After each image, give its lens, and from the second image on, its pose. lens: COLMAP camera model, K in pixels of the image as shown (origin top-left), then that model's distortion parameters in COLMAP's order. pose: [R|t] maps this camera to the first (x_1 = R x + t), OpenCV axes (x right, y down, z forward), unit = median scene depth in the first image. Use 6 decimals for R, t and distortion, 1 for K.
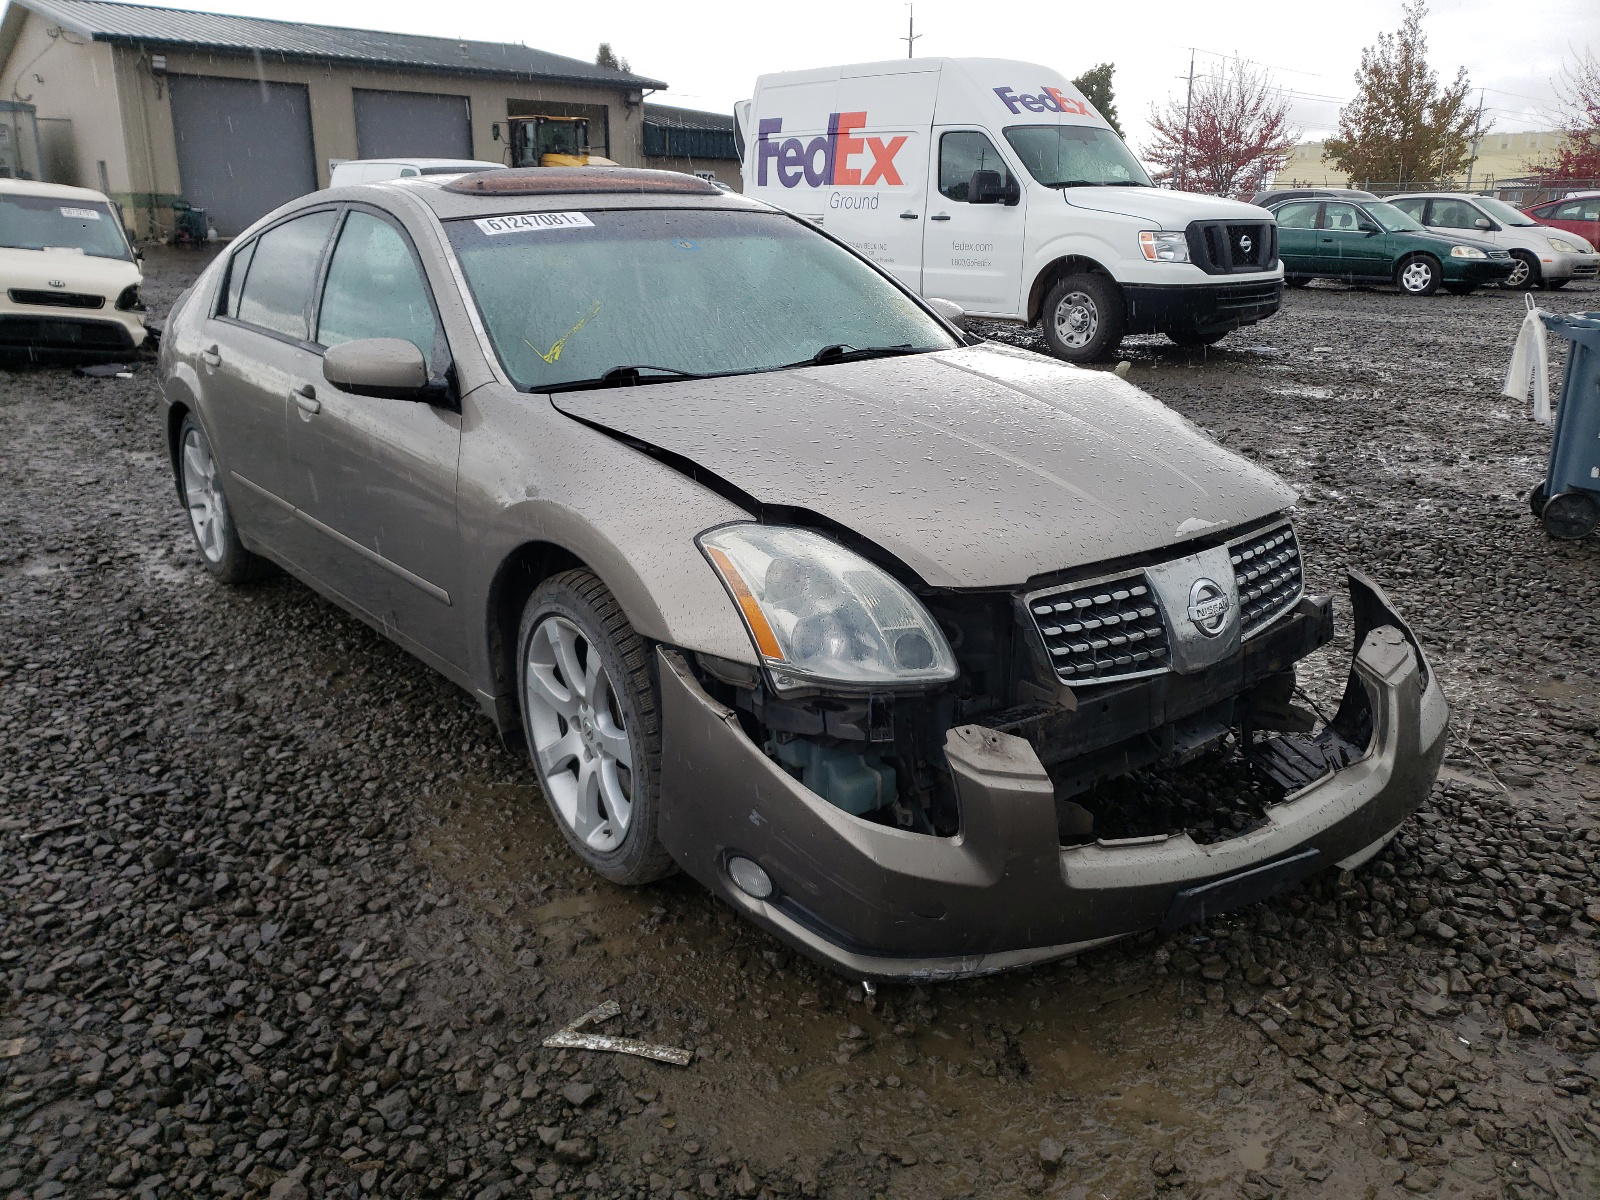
lens RADIAL K [[1208.5, 0, 907.1], [0, 1208.5, 600.2], [0, 0, 1]] dist [0.034850, -0.000389]
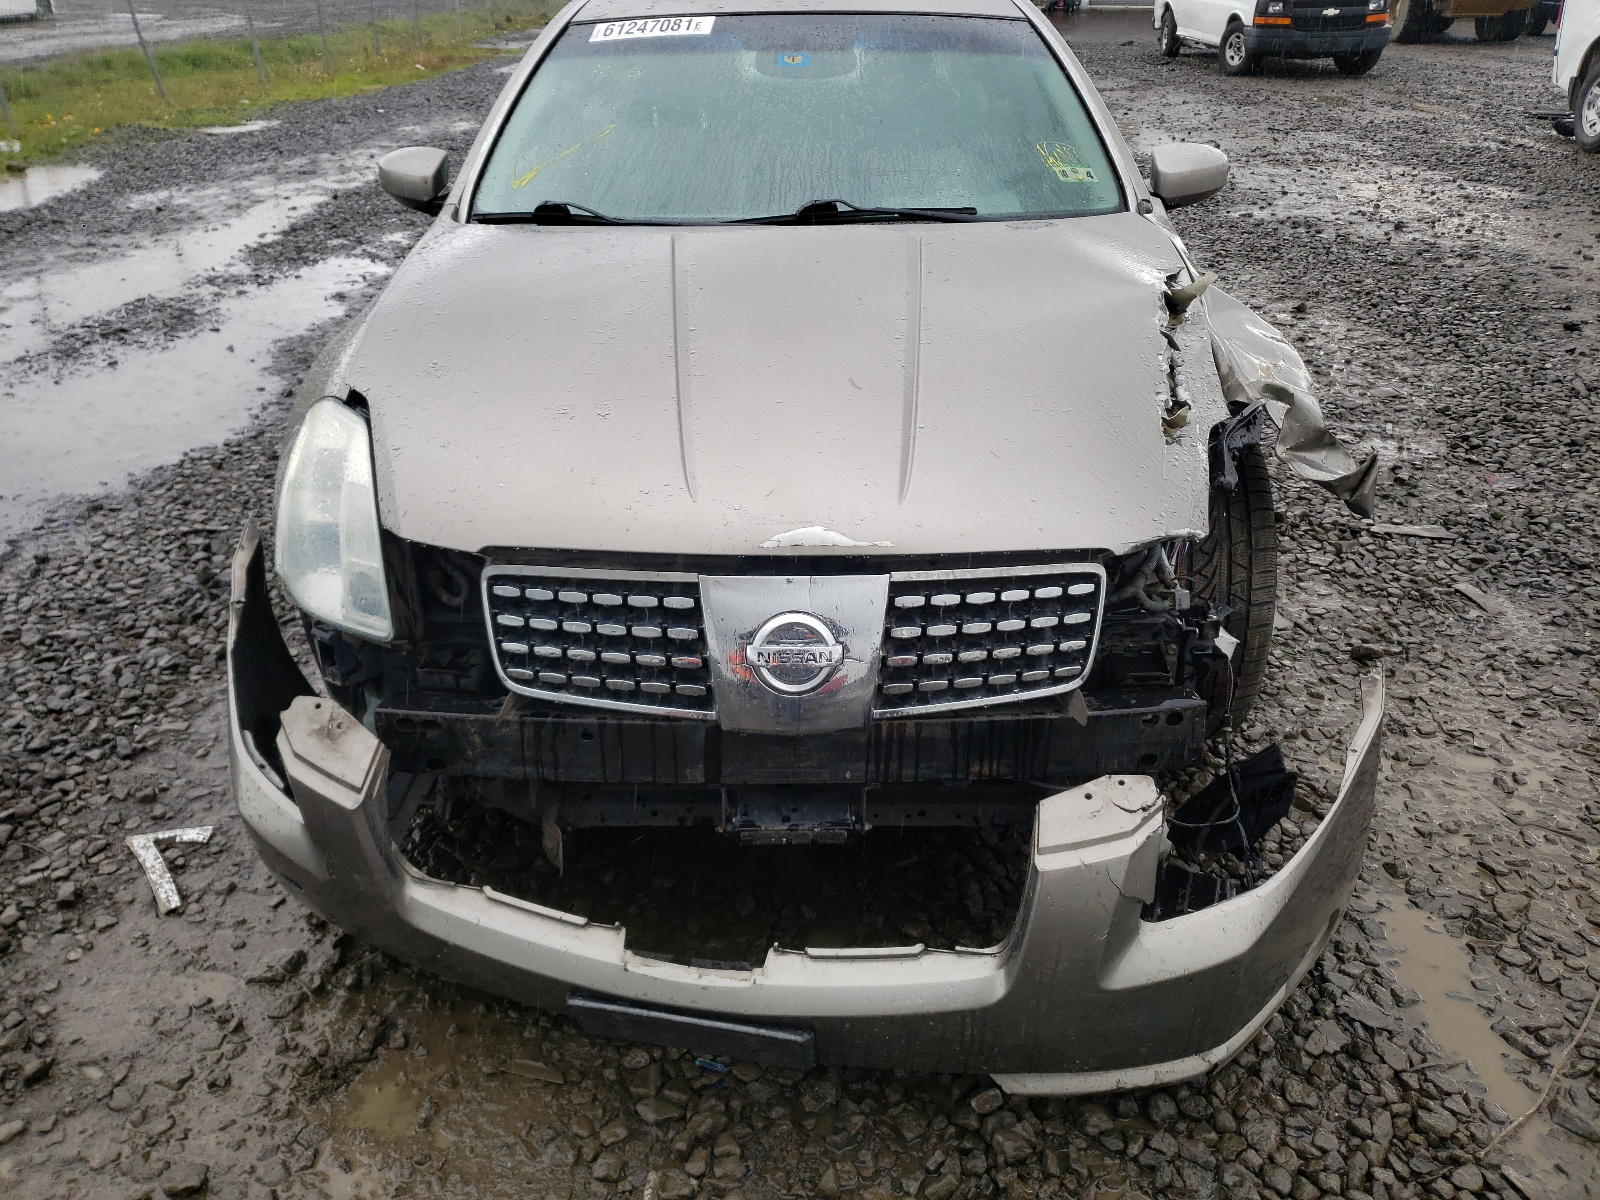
lens RADIAL K [[1208.5, 0, 907.1], [0, 1208.5, 600.2], [0, 0, 1]] dist [0.034850, -0.000389]
pose [[0.772470, 0.292555, -0.563650, 0.713604], [-0.199644, 0.954440, 0.221781, -0.199810], [0.602854, -0.058790, 0.795683, 0.503239]]
